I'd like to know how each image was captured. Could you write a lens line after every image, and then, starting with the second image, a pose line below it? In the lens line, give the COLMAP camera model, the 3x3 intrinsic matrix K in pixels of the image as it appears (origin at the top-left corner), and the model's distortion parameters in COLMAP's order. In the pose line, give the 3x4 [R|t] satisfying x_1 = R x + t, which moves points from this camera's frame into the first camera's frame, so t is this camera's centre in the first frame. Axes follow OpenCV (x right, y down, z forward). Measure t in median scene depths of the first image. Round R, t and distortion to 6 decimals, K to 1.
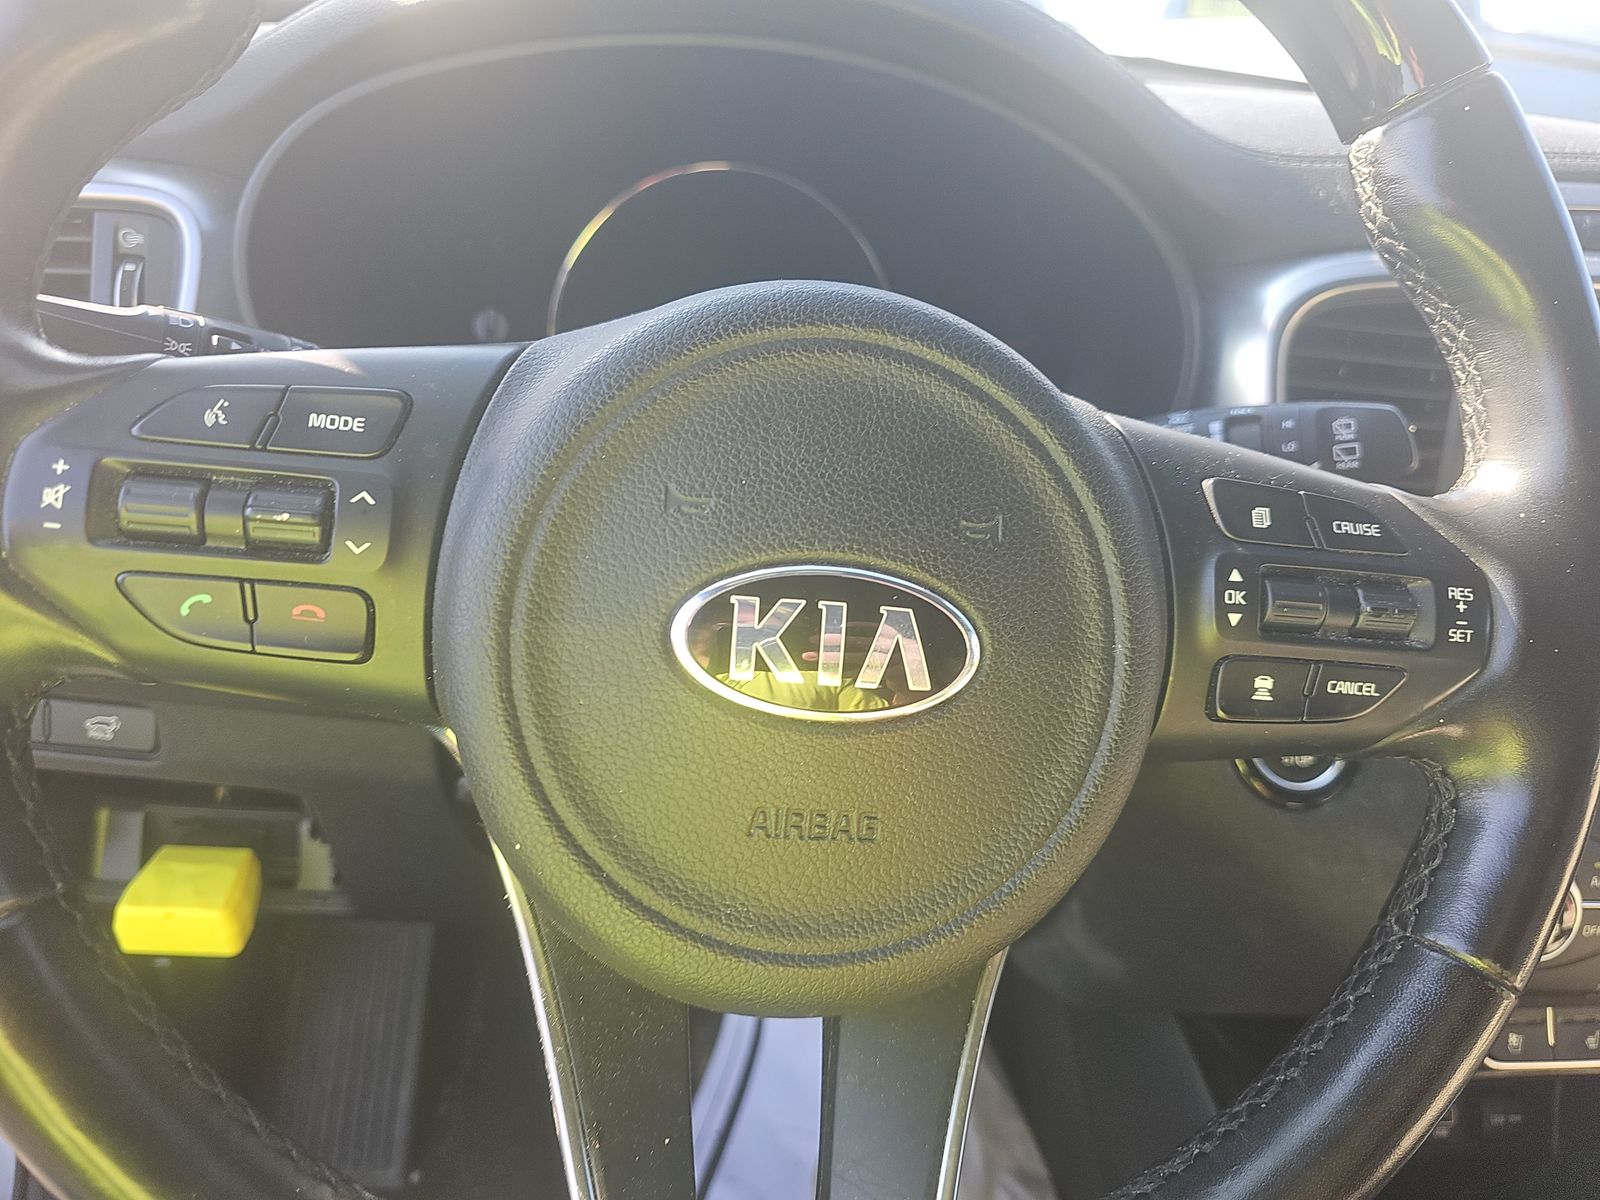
lens RADIAL K [[1057.6, 0, 819.3], [0, 1057.6, 588.2], [0, 0, 1]] dist [0.055852, -0.050689]
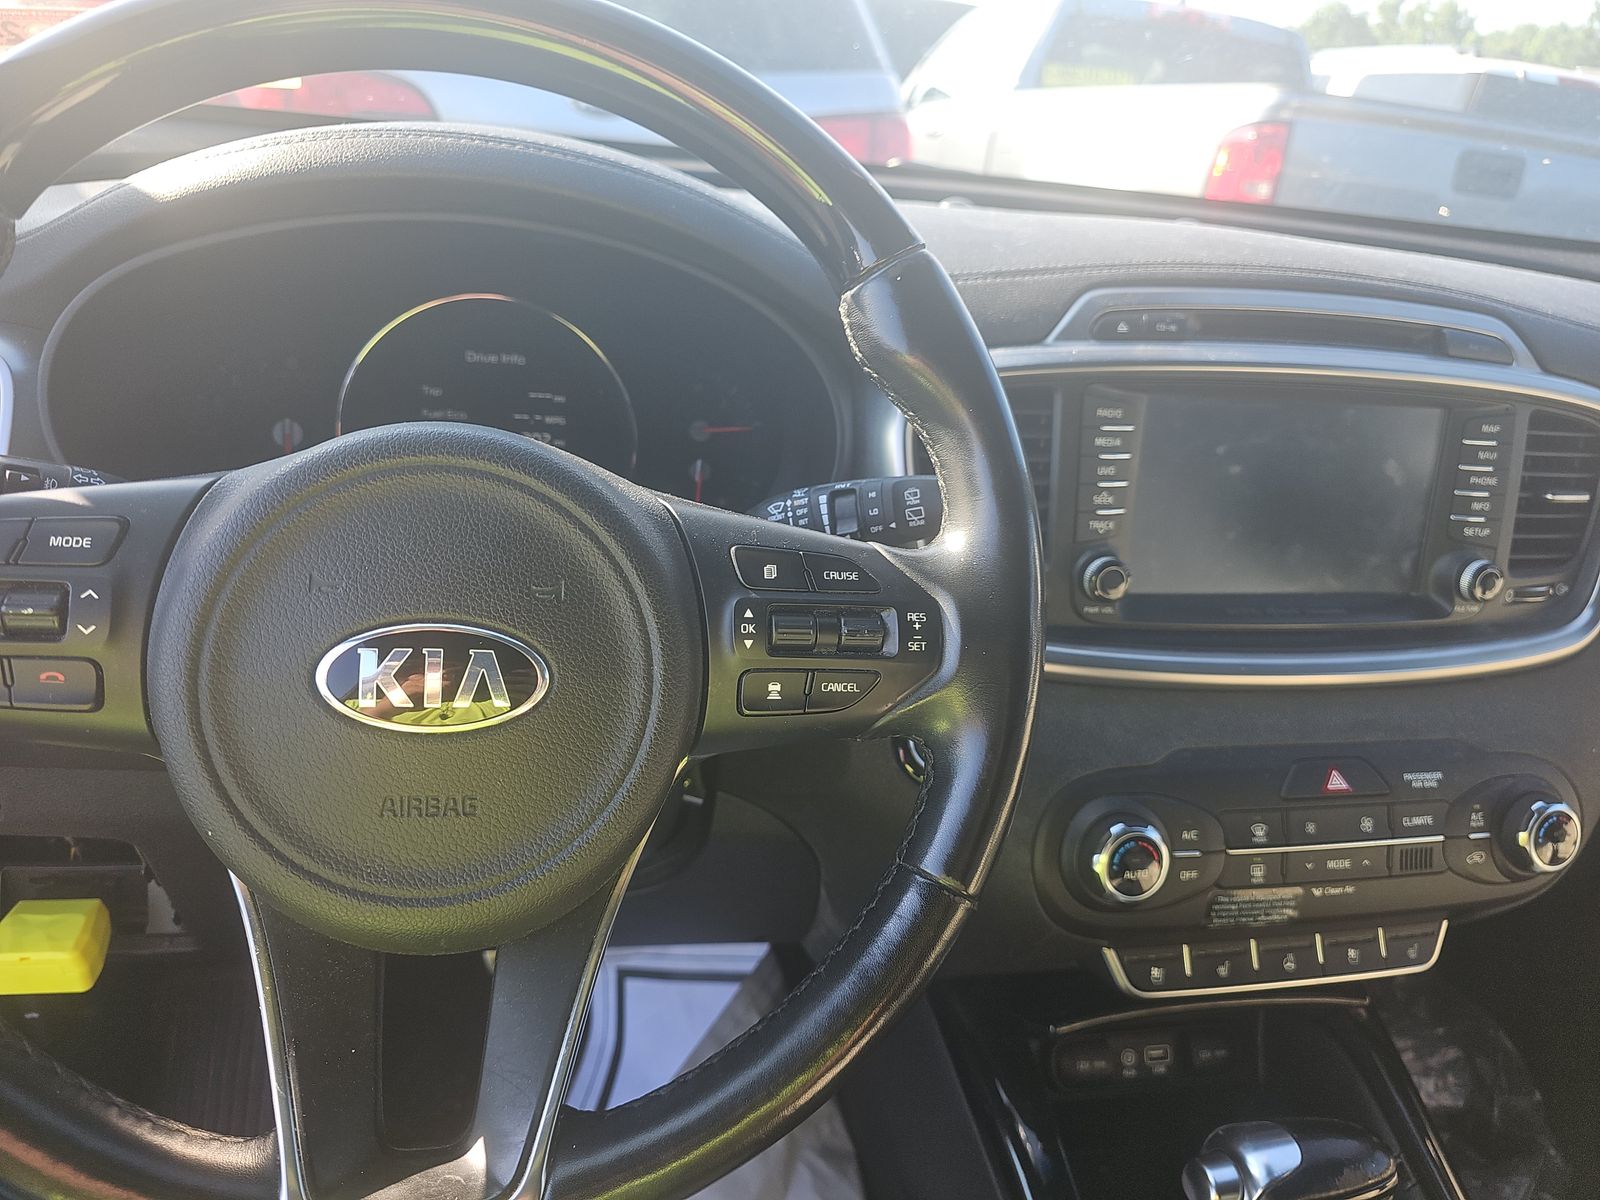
lens RADIAL K [[1057.6, 0, 811.7], [0, 1057.6, 598.0], [0, 0, 1]] dist [0.055852, -0.050689]
pose [[0.996927, -0.054859, 0.055916, 0.428787], [0.056813, 0.997806, -0.033983, 0.022345], [-0.053930, 0.037055, 0.997857, -0.451891]]
